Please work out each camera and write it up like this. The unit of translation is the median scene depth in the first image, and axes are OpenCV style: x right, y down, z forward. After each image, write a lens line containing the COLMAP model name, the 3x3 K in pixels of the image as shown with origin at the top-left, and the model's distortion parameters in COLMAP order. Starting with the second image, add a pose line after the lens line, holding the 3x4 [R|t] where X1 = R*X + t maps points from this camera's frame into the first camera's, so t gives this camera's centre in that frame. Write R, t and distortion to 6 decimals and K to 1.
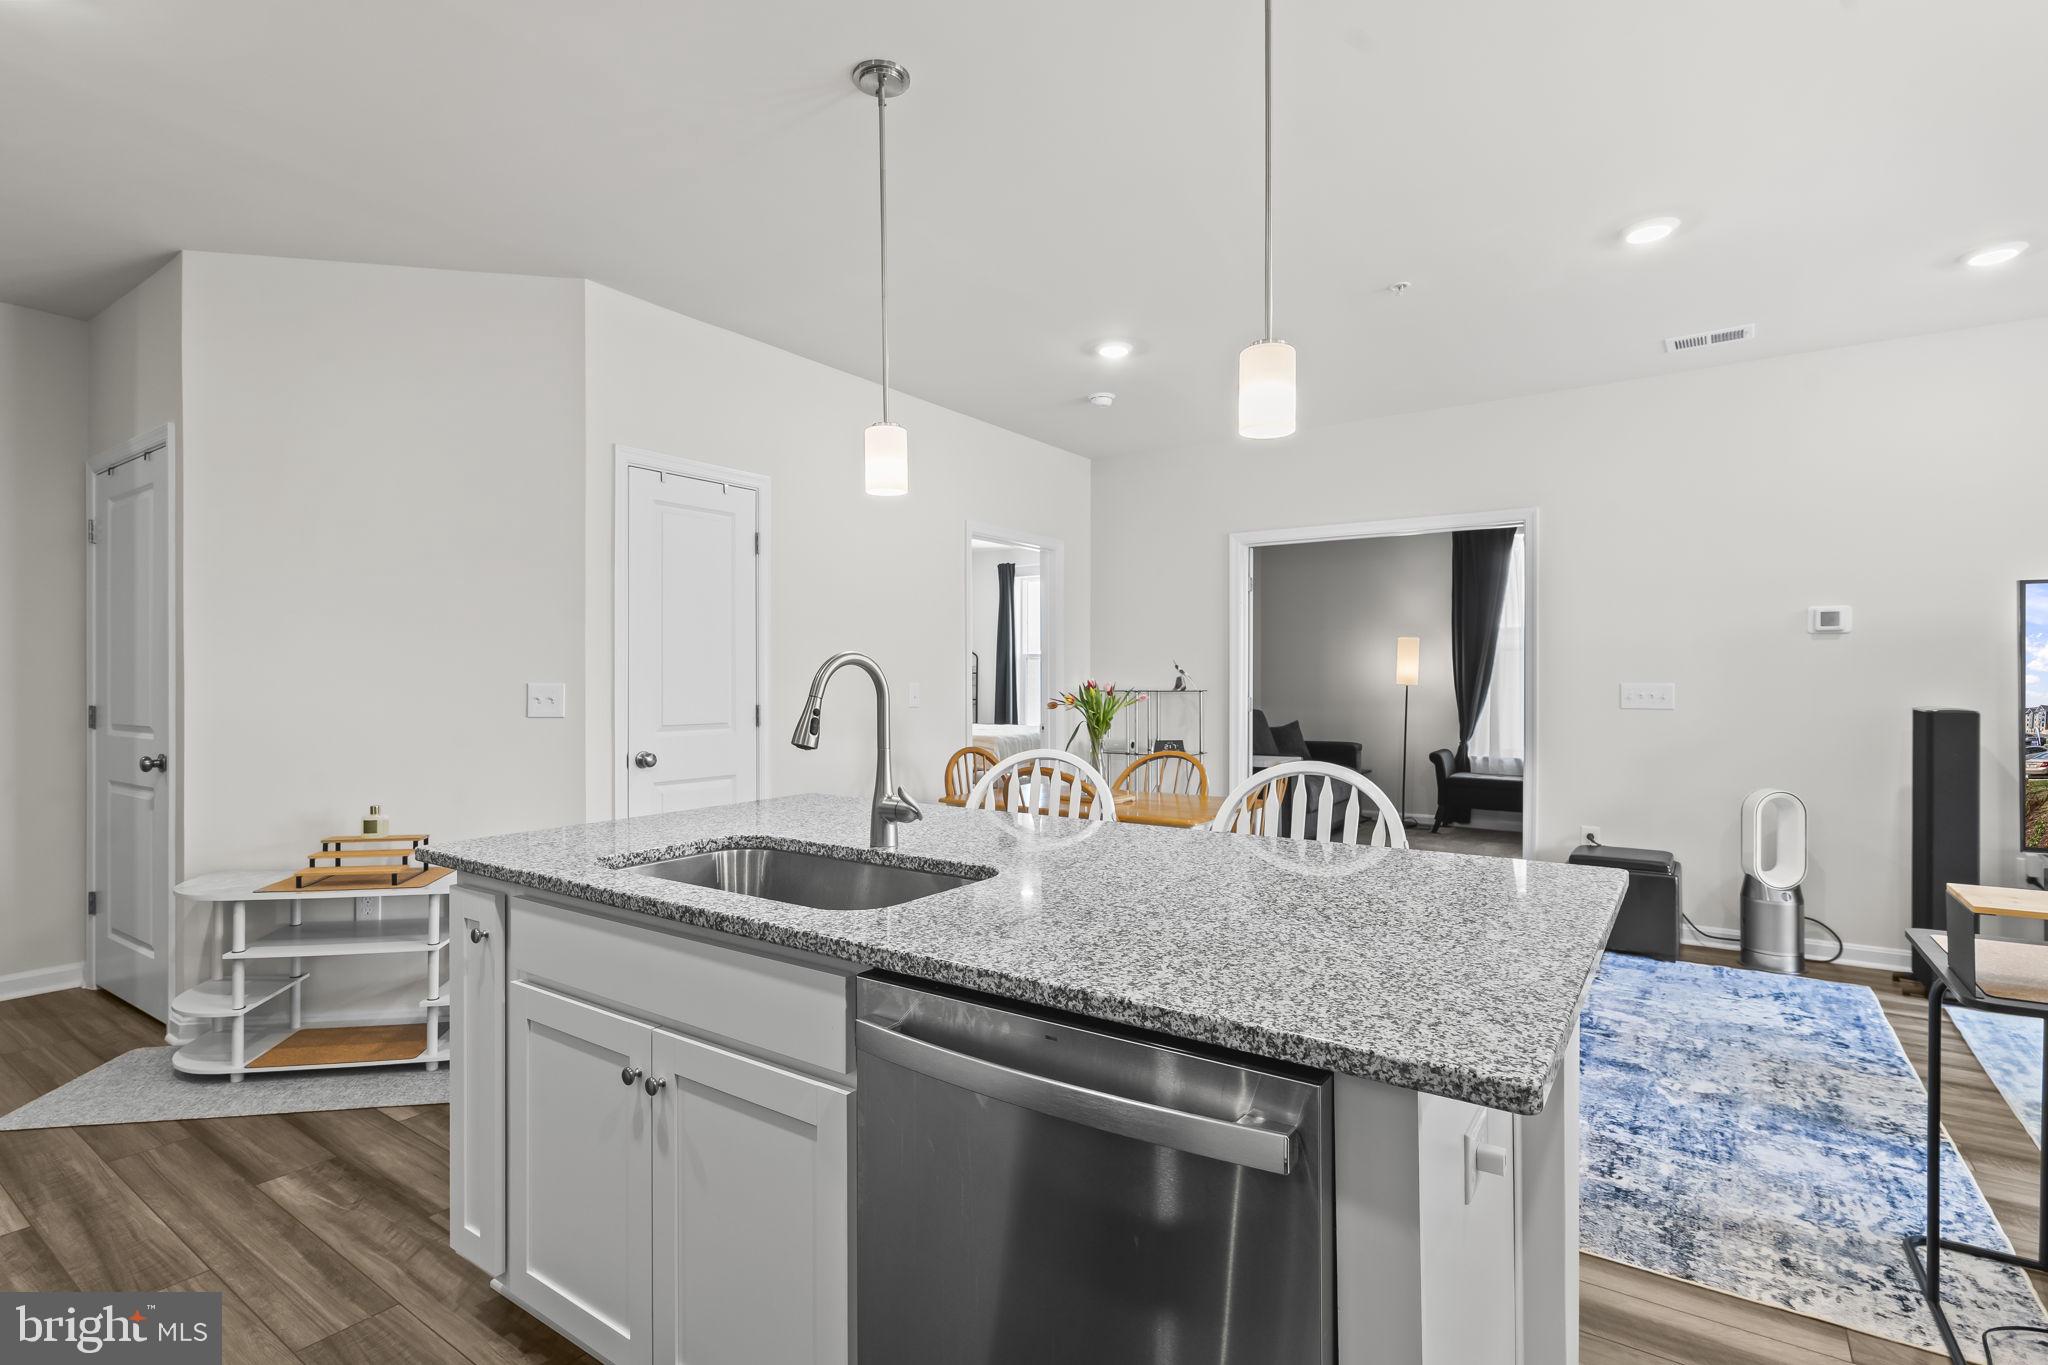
lens RADIAL K [[978.9, 0, 1018.9], [0, 978.9, 685.0], [0, 0, 1]] dist [0.003974, 0.000186]
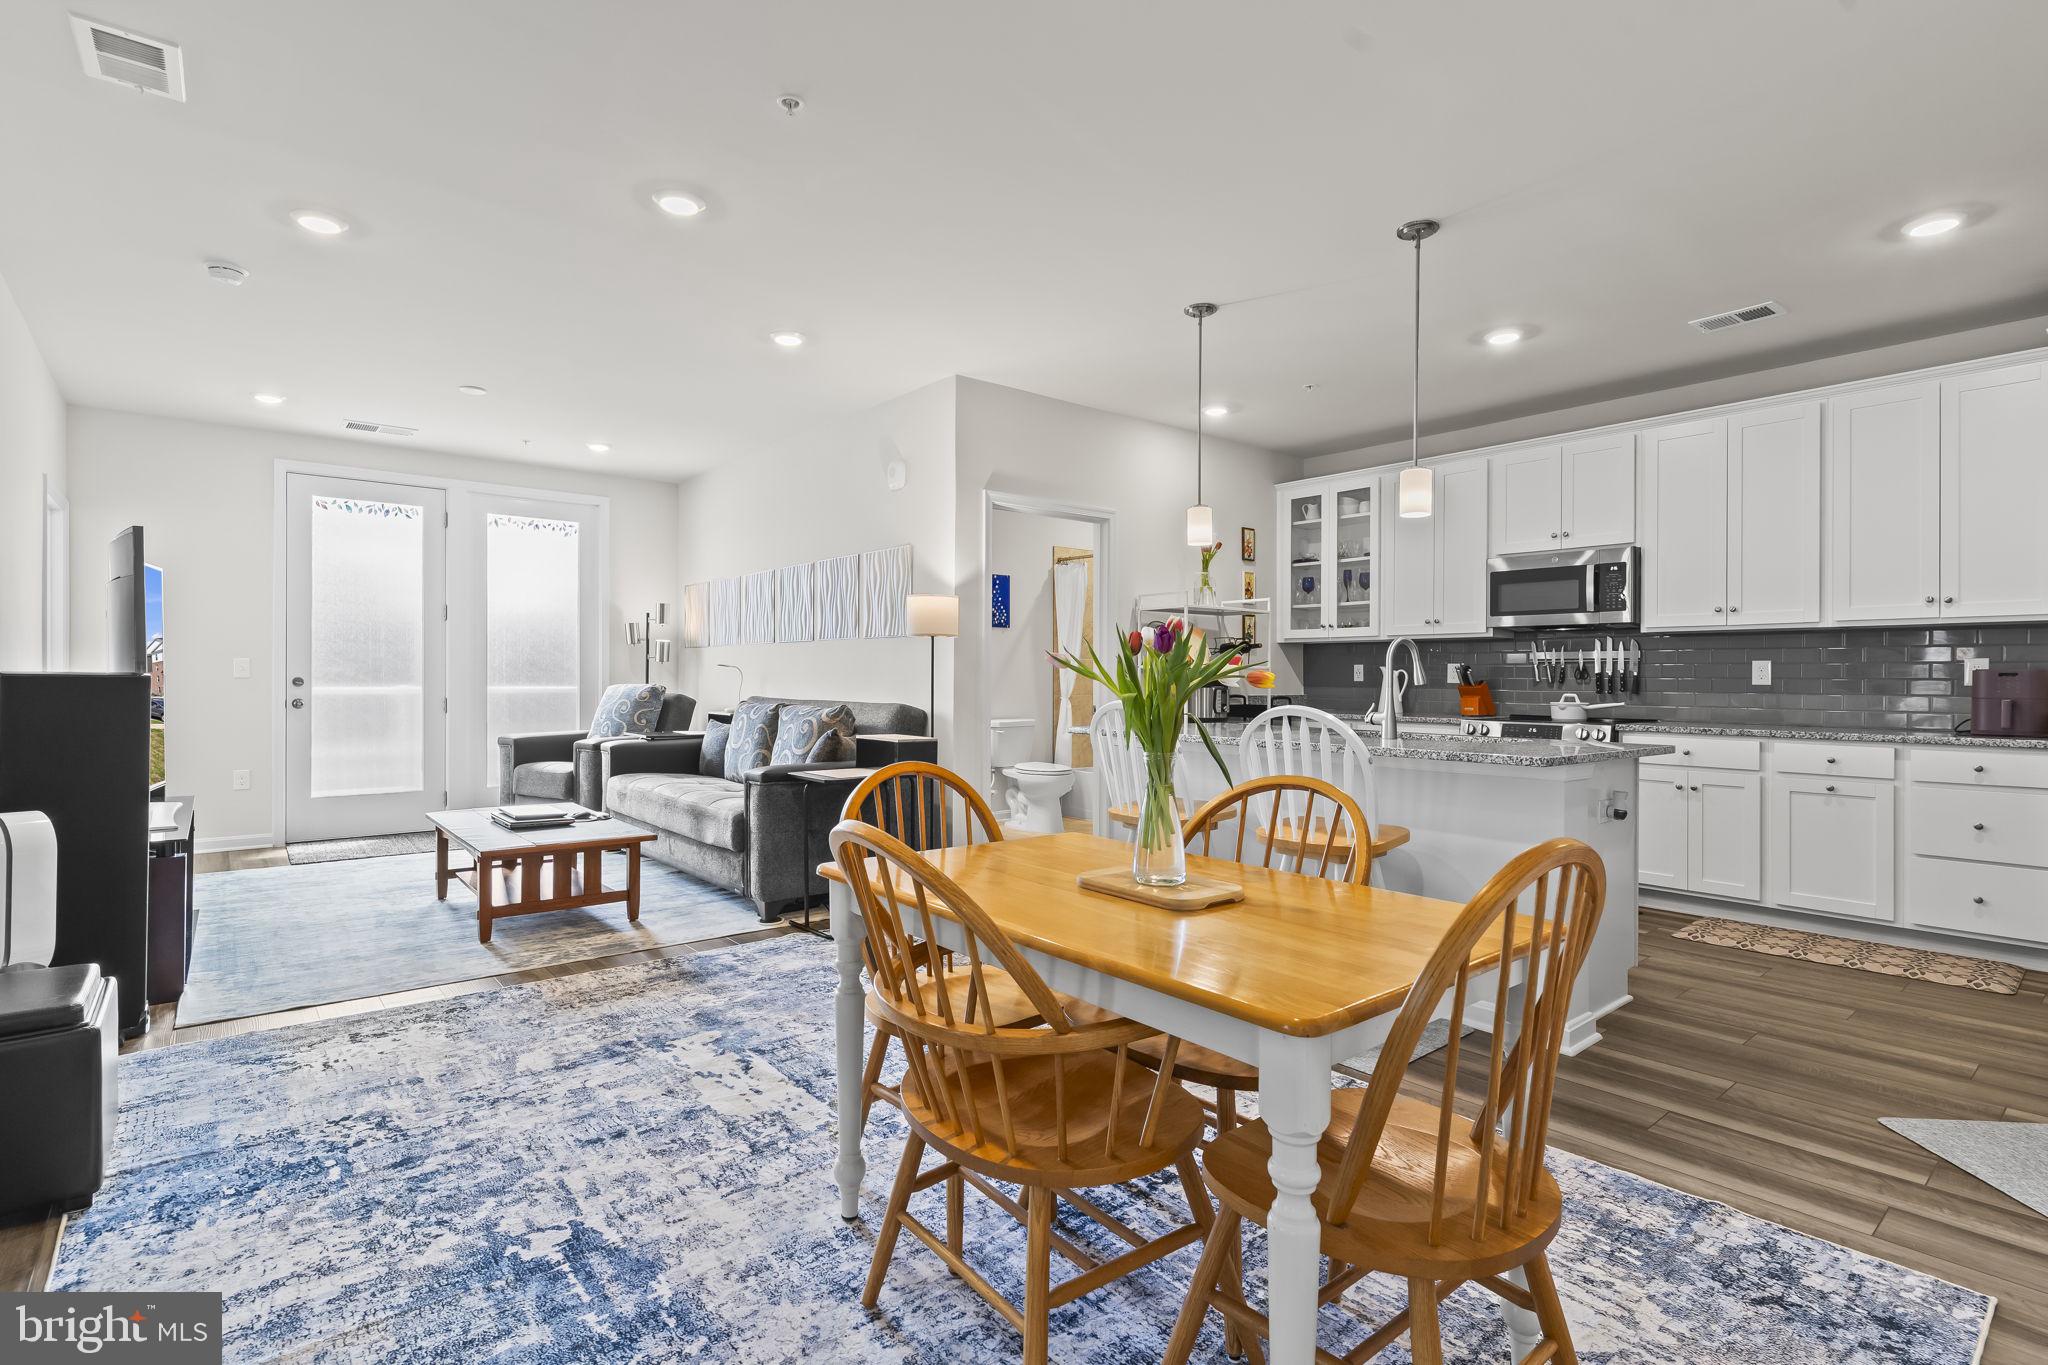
lens RADIAL K [[978.9, 0, 998.7], [0, 978.9, 669.1], [0, 0, 1]] dist [0.003974, 0.000186]
pose [[-0.961609, -0.001185, 0.274421, 0.039933], [-0.004389, 0.999929, -0.011061, 0.032711], [-0.274389, -0.011841, -0.961546, 1.941929]]
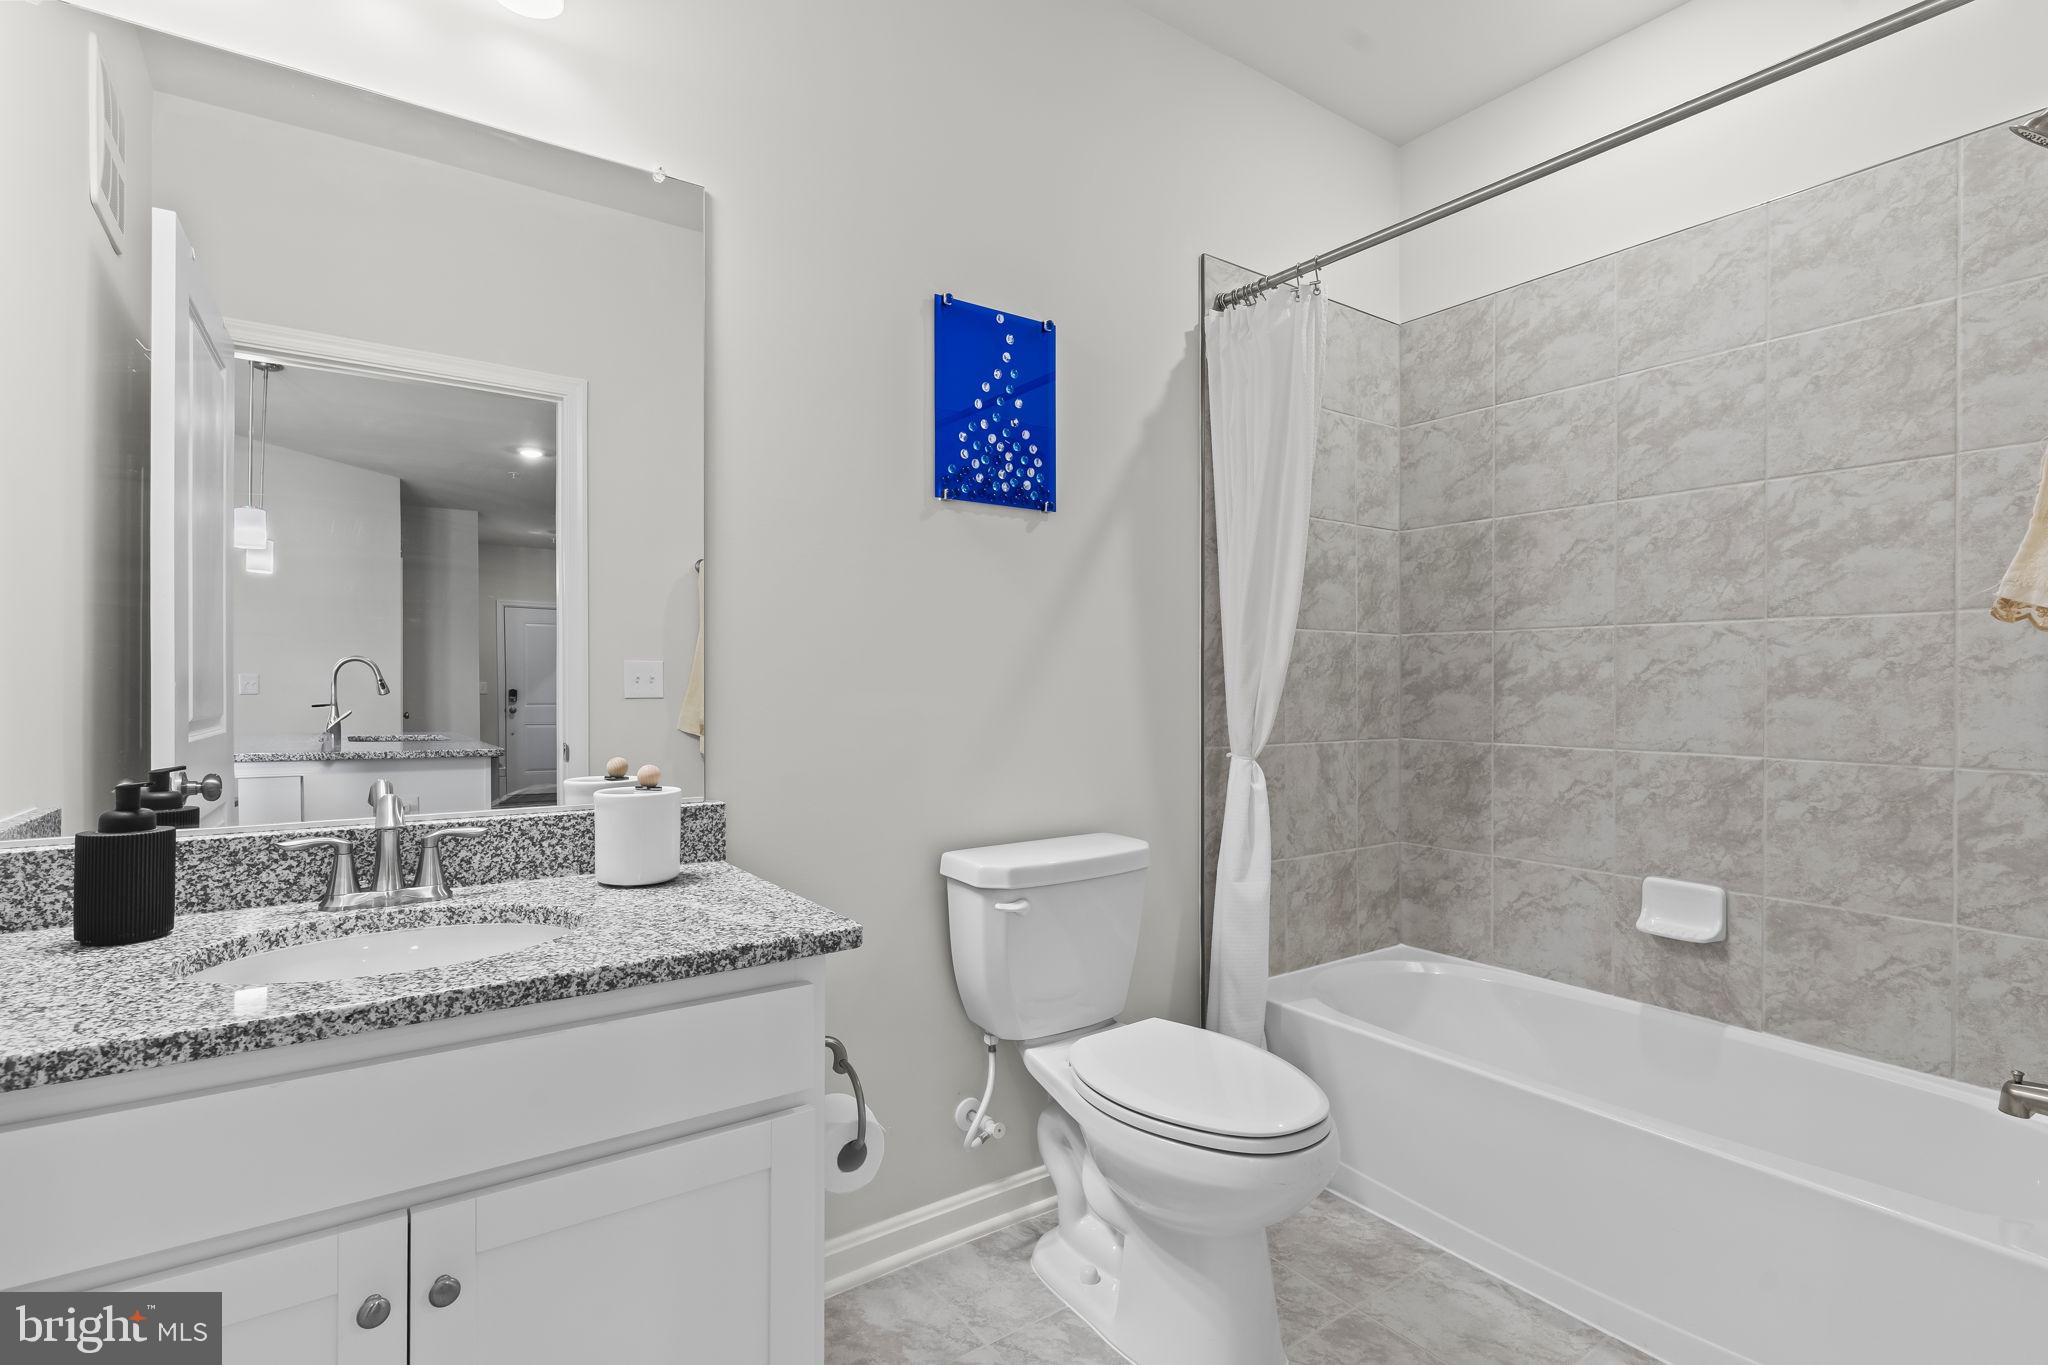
lens RADIAL K [[978.9, 0, 1009.1], [0, 978.9, 683.2], [0, 0, 1]] dist [0.003974, 0.000186]
pose [[-0.939354, 0.003742, 0.342930, 0.480881], [0.003074, 0.999992, -0.002492, 0.023133], [-0.342936, -0.001287, -0.939358, 0.239359]]
